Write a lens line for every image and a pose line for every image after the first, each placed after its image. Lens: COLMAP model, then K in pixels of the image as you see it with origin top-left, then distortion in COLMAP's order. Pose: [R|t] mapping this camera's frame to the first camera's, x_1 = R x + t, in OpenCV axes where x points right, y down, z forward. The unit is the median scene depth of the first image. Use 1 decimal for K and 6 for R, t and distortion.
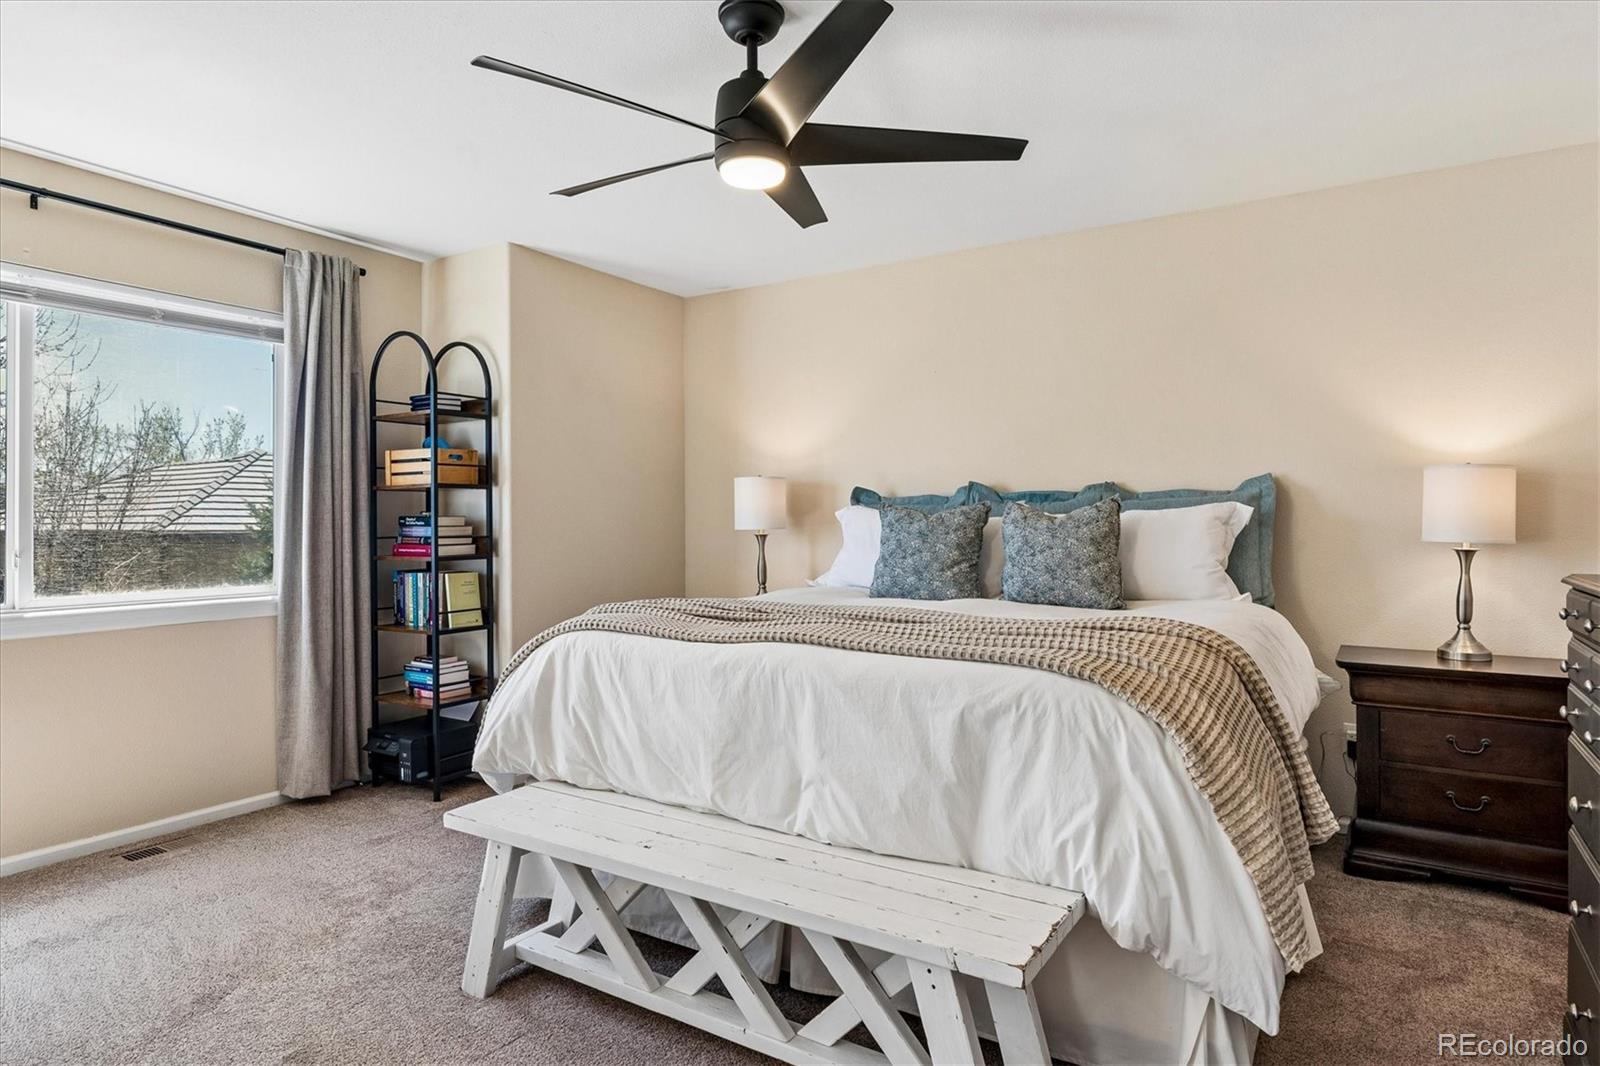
lens RADIAL K [[920.2, 0, 799.2], [0, 920.2, 529.4], [0, 0, 1]] dist [-0.002155, -0.000324]
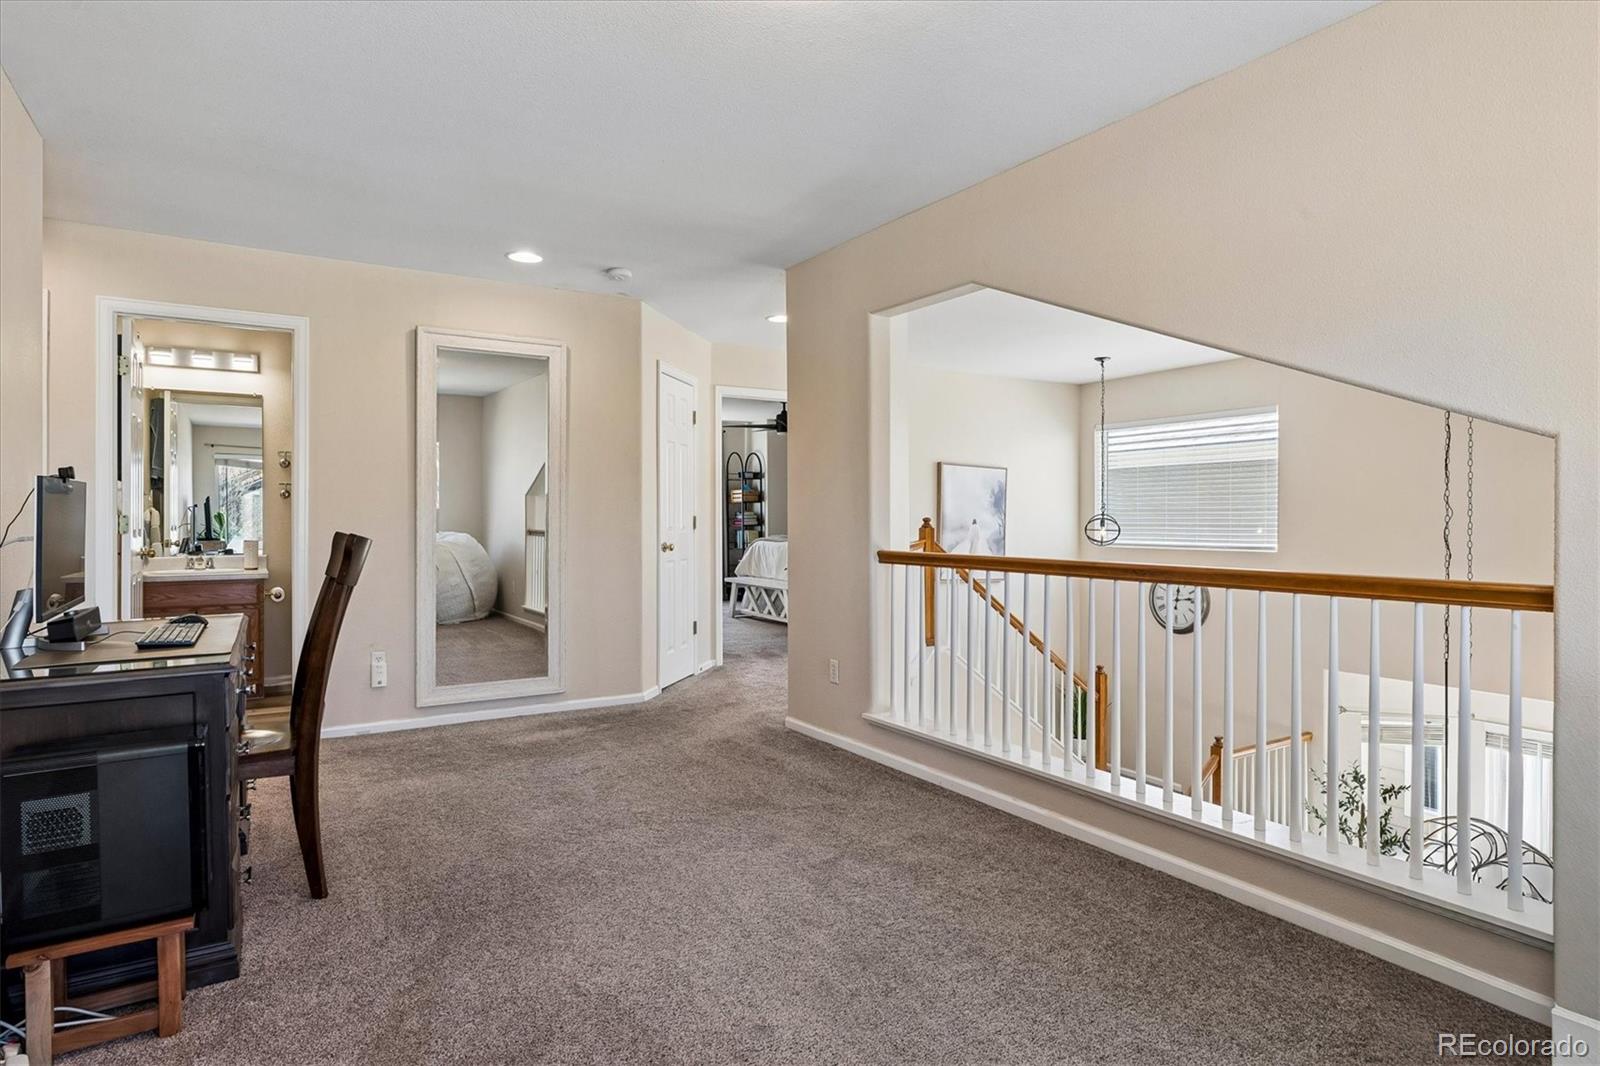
lens RADIAL K [[841.3, 0, 788.9], [0, 841.3, 527.1], [0, 0, 1]] dist [-0.002851, -0.000990]
pose [[0.891372, 0.001954, -0.453267, 0.990748], [-0.003500, 0.999991, -0.002571, 0.043236], [0.453258, 0.003878, 0.891371, -1.410349]]
